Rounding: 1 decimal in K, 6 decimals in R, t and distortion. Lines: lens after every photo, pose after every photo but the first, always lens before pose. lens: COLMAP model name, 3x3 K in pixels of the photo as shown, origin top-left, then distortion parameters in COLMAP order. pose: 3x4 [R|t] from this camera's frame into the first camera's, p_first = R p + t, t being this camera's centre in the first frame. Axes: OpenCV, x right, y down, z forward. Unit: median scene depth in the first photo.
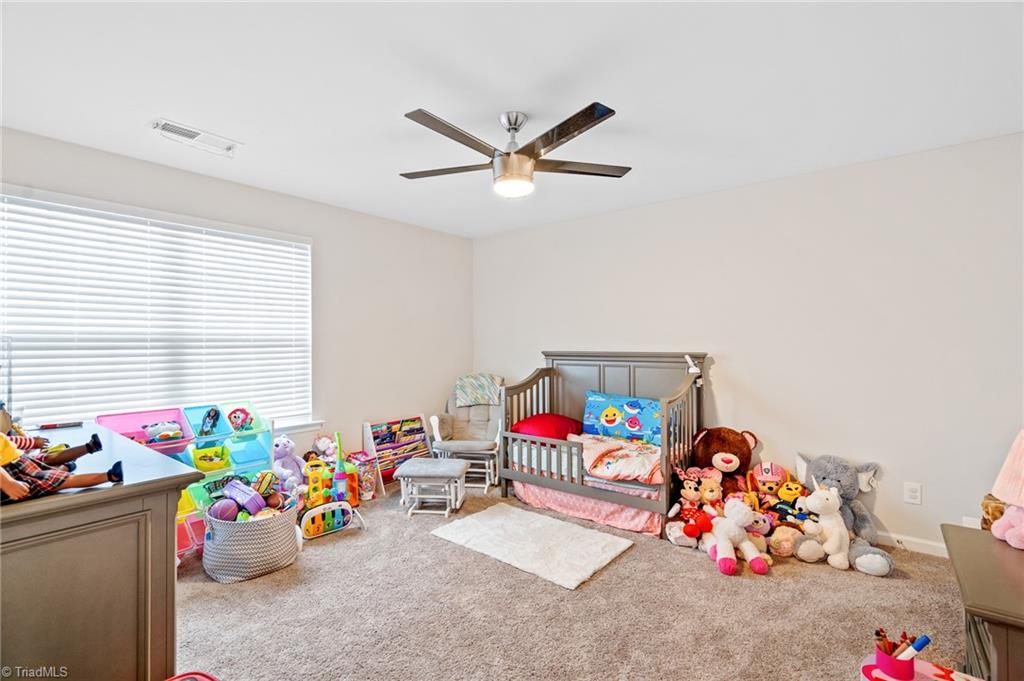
lens RADIAL K [[466.6, 0, 516.2], [0, 466.6, 341.9], [0, 0, 1]] dist [-0.000915, 0.000080]
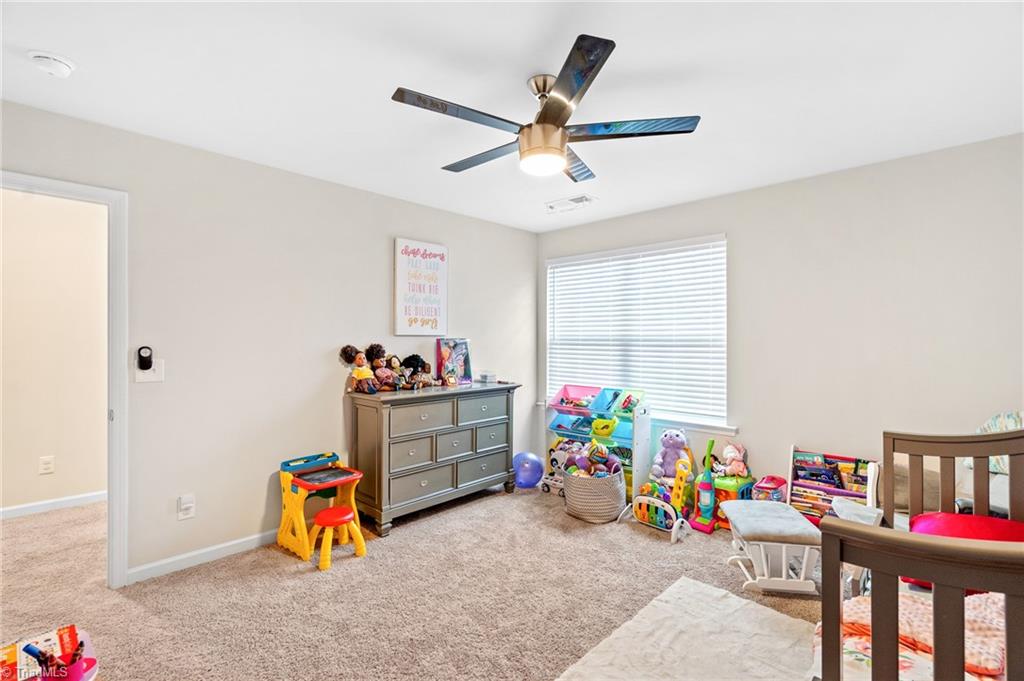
lens RADIAL K [[466.6, 0, 516.2], [0, 466.6, 341.9], [0, 0, 1]] dist [-0.000915, 0.000080]
pose [[-0.094590, 0.004326, -0.995507, 0.633040], [-0.004686, 0.999978, 0.004790, -0.003358], [0.995505, 0.005118, -0.094567, 0.764288]]
